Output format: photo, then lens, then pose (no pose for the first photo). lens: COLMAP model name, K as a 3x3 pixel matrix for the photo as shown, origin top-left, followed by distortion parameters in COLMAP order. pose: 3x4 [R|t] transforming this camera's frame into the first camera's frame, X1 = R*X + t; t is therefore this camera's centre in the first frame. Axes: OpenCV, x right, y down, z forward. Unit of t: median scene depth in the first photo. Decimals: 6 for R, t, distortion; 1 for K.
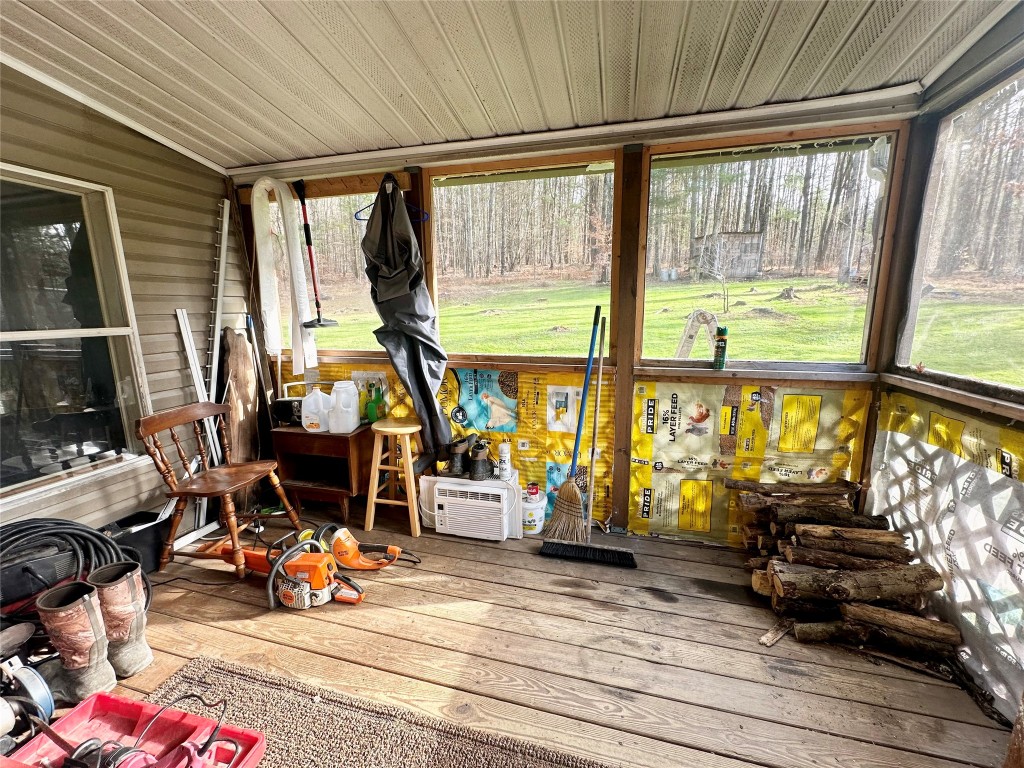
lens RADIAL K [[409.0, 0, 512.7], [0, 409.0, 384.1], [0, 0, 1]] dist [0.000120, 0.000463]
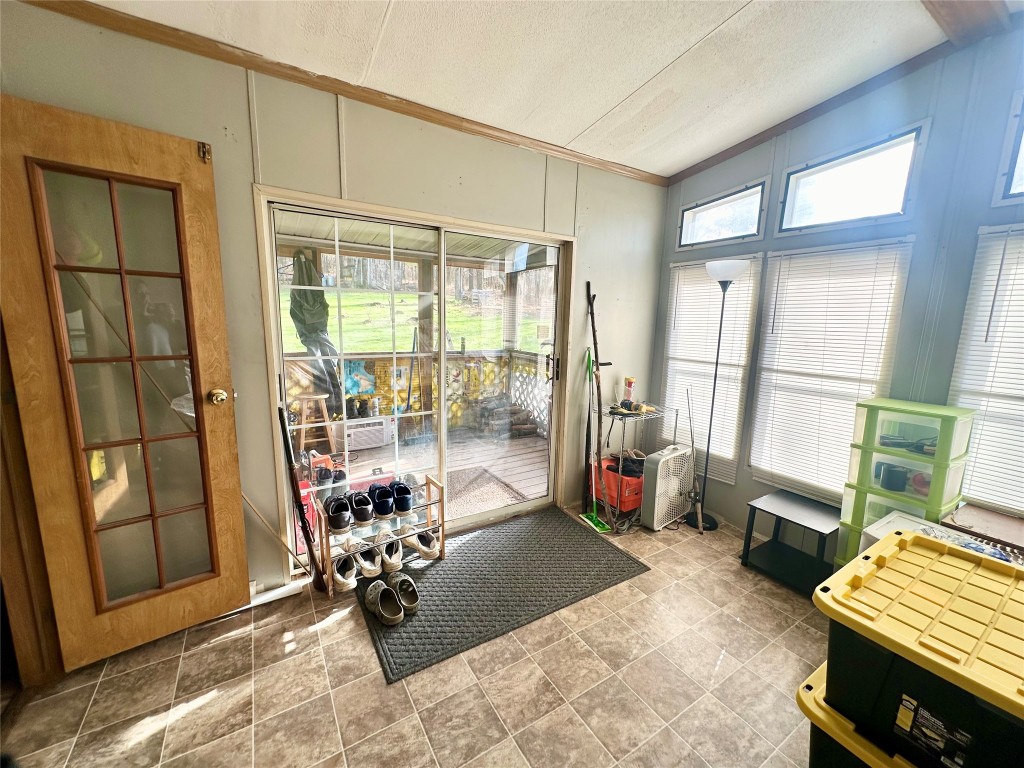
lens RADIAL K [[409.0, 0, 511.9], [0, 409.0, 382.3], [0, 0, 1]] dist [0.000120, 0.000463]
pose [[0.682337, -0.089154, 0.725581, -1.028978], [0.094778, 0.994947, 0.033123, 0.073436], [-0.724868, 0.046168, 0.687339, -0.838272]]
